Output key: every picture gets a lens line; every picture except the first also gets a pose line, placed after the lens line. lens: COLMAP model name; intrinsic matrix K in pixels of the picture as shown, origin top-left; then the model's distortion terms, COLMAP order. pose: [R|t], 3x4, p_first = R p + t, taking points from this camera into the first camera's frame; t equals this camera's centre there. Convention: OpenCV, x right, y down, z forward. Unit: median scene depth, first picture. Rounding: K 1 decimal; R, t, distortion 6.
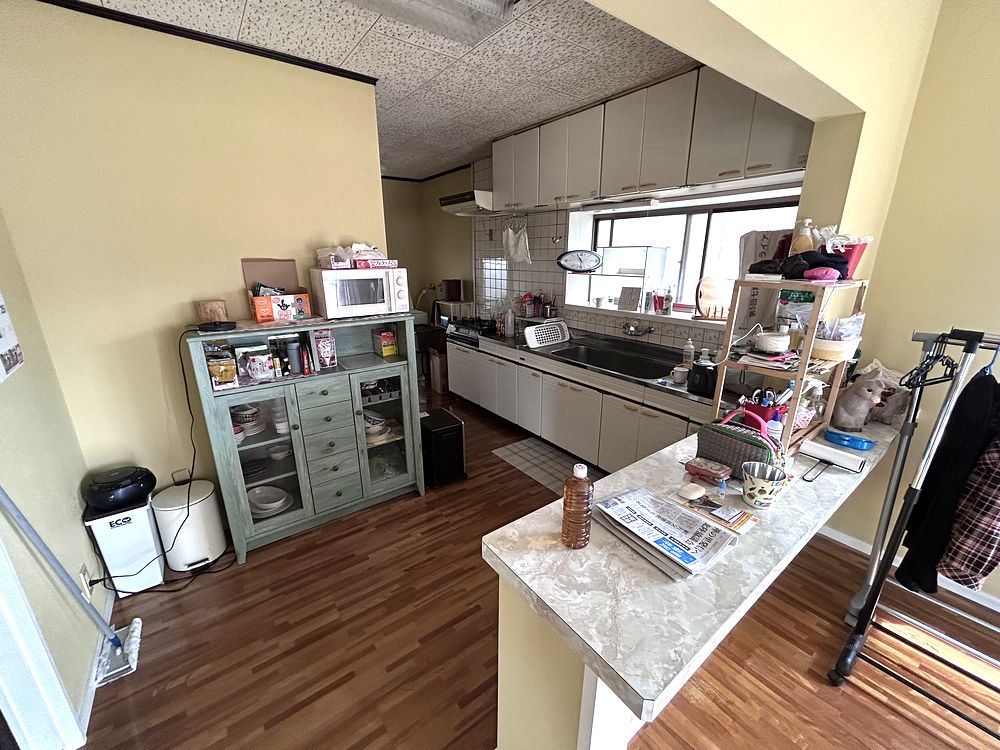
lens RADIAL K [[400.6, 0, 499.8], [0, 400.6, 377.0], [0, 0, 1]] dist [0.001969, -0.000164]
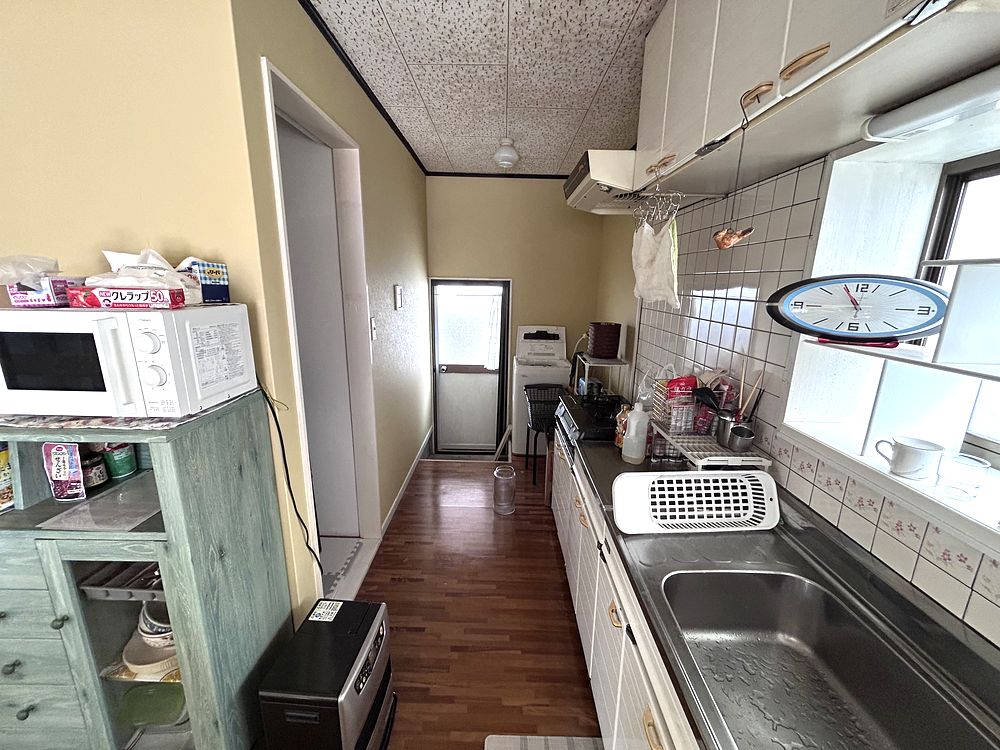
lens RADIAL K [[400.6, 0, 498.4], [0, 400.6, 374.1], [0, 0, 1]] dist [0.001969, -0.000164]
pose [[0.794028, 0.150475, -0.588962, 0.278115], [-0.193998, 0.980941, -0.010922, -0.289444], [0.576094, 0.122930, 0.808087, 0.944373]]
